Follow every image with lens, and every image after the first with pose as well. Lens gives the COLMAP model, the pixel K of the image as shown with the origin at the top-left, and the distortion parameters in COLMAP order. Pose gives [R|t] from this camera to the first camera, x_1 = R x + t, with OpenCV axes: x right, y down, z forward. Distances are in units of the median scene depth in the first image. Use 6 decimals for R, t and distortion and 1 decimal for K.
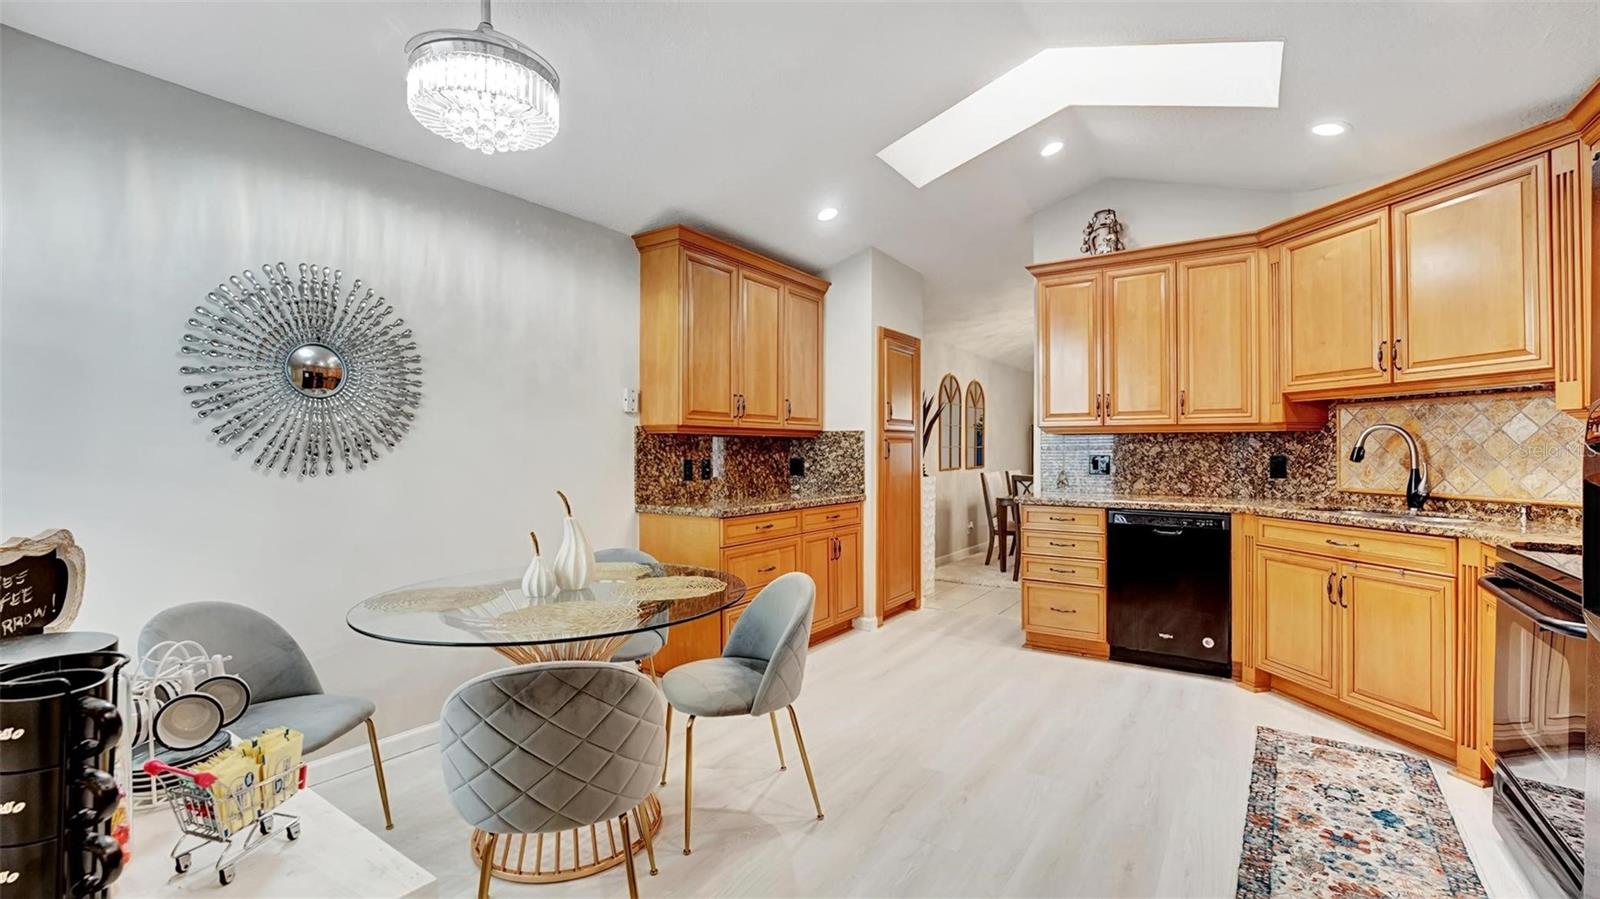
lens RADIAL K [[660.7, 0, 770.6], [0, 660.7, 447.6], [0, 0, 1]] dist [-0.020149, 0.000198]
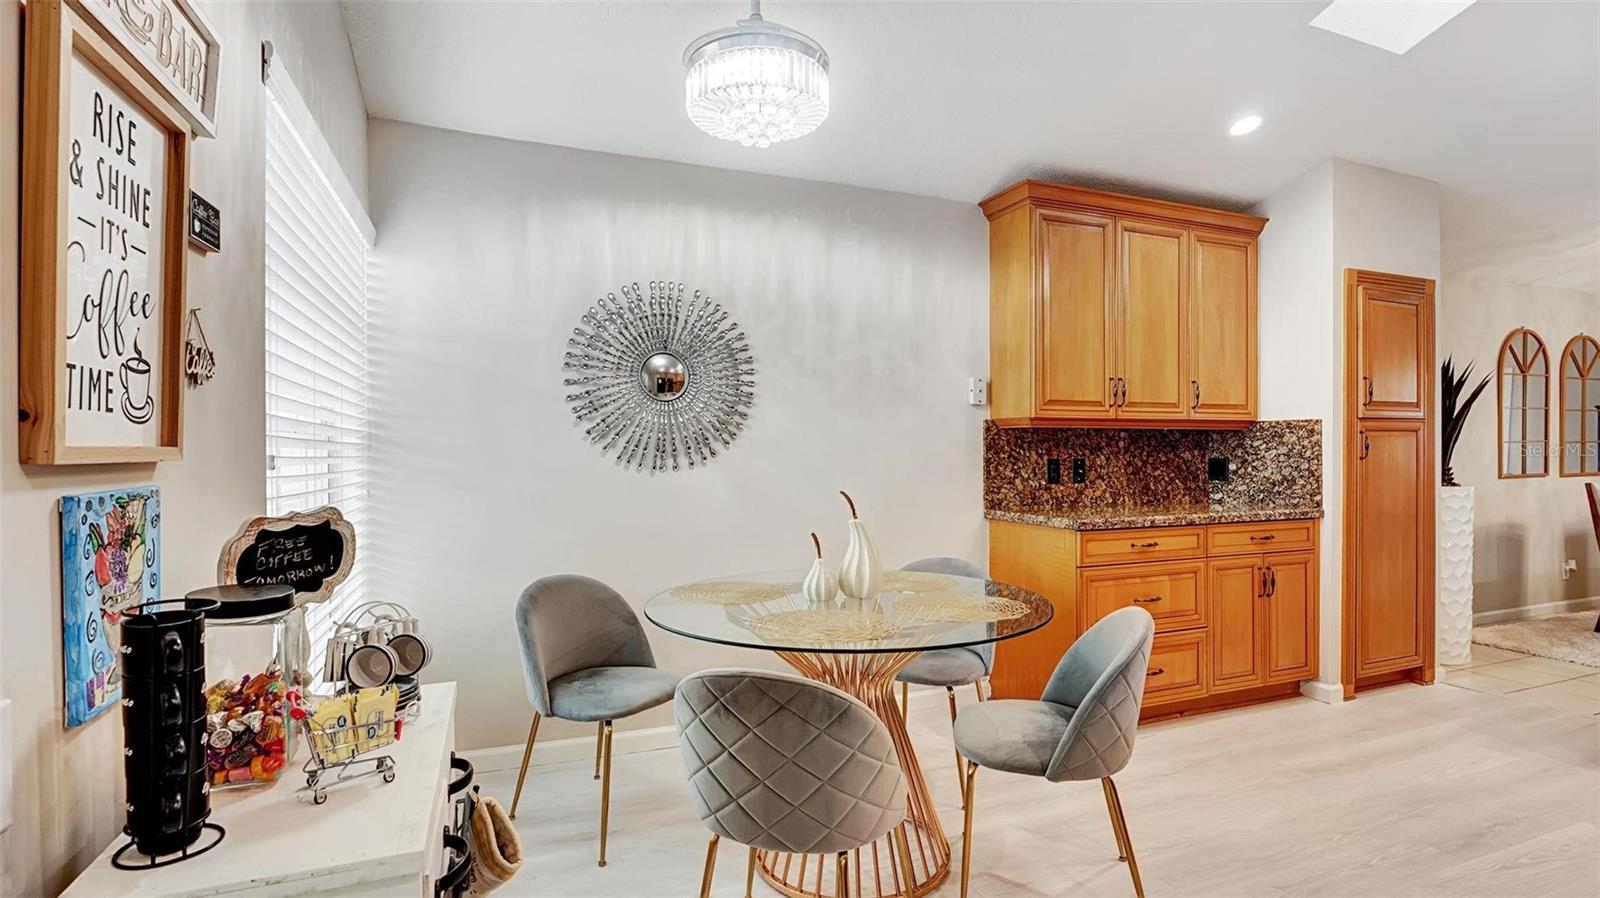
lens RADIAL K [[723.6, 0, 802.8], [0, 723.6, 450.2], [0, 0, 1]] dist [-0.015085, 0.000700]
pose [[0.841217, -0.001462, -0.540696, 0.159734], [0.004600, 0.999980, 0.004453, 0.002860], [0.540678, -0.006233, 0.841206, 0.089951]]
